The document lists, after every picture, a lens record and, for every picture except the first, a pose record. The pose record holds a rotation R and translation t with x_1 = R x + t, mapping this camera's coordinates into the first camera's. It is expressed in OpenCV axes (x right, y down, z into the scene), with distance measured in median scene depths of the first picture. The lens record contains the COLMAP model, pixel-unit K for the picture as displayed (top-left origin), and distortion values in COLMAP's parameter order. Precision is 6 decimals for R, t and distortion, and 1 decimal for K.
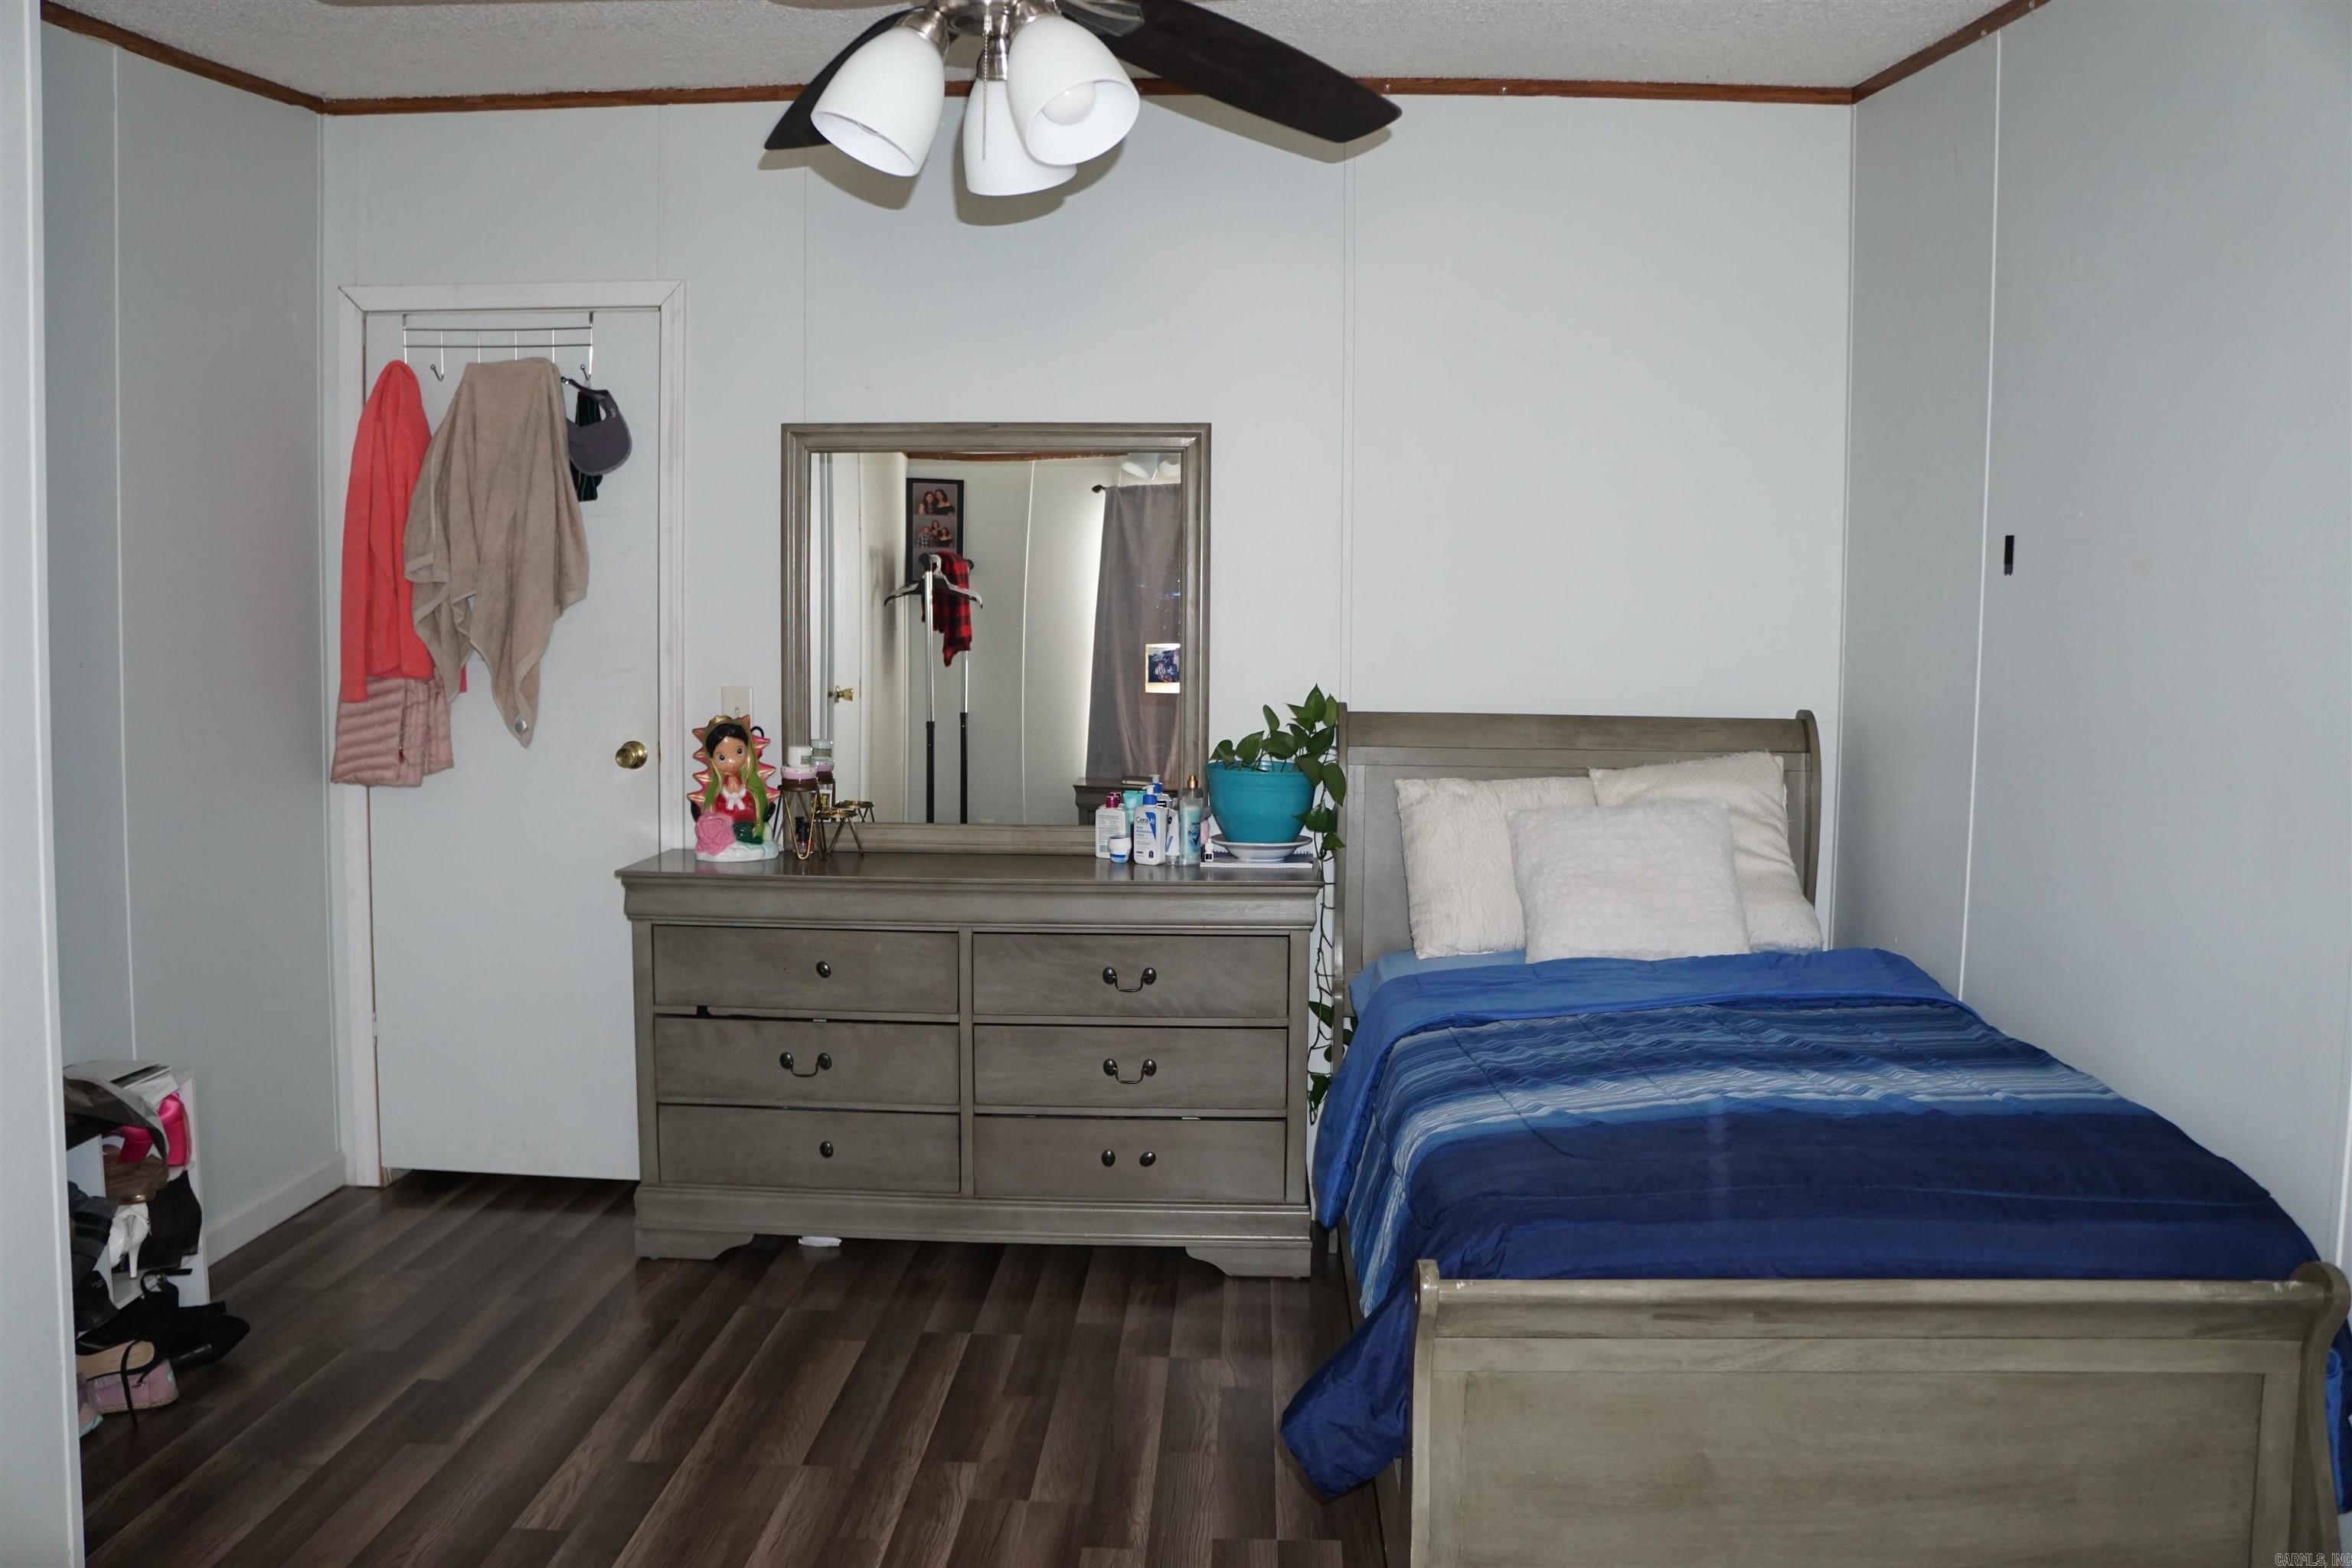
lens RADIAL K [[1849.6, 0, 1165.6], [0, 1849.6, 760.4], [0, 0, 1]] dist [-0.180761, 0.131154]
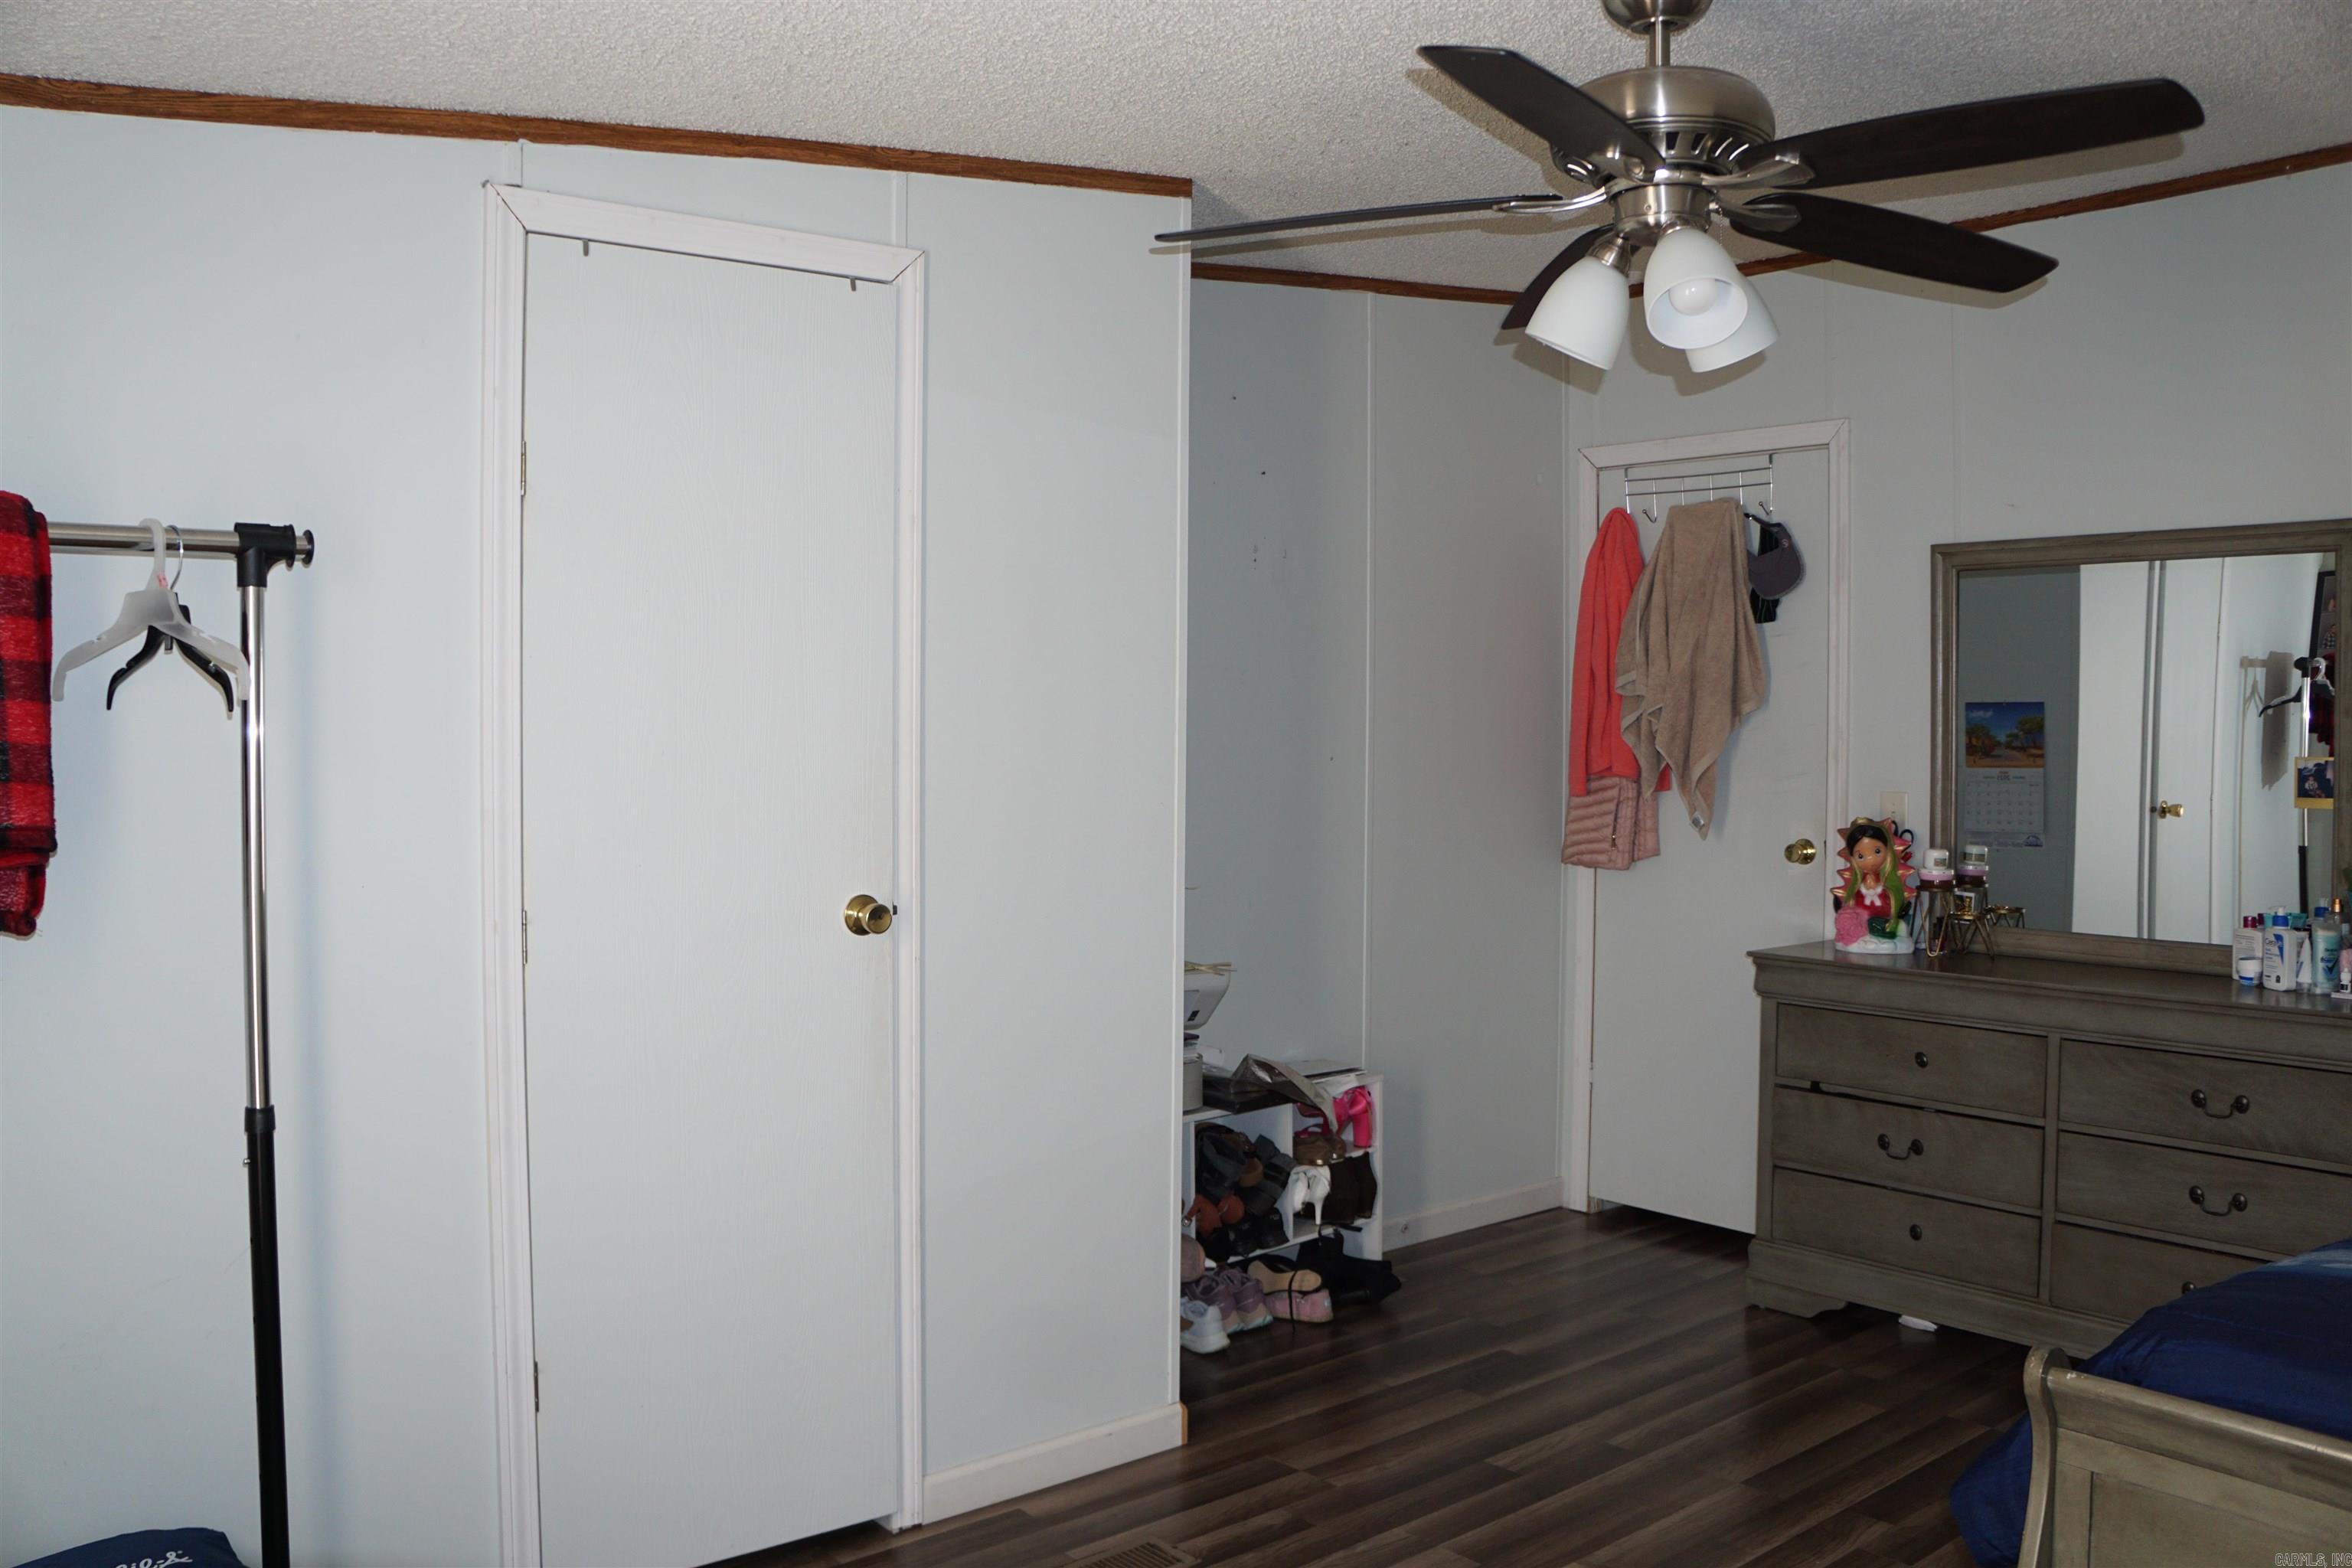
lens RADIAL K [[1849.6, 0, 1165.6], [0, 1849.6, 760.4], [0, 0, 1]] dist [-0.180761, 0.131154]
pose [[0.680423, 0.010814, -0.732740, 0.258810], [-0.056811, 0.997660, -0.038031, 0.005821], [0.730614, 0.067505, 0.679445, -0.028343]]
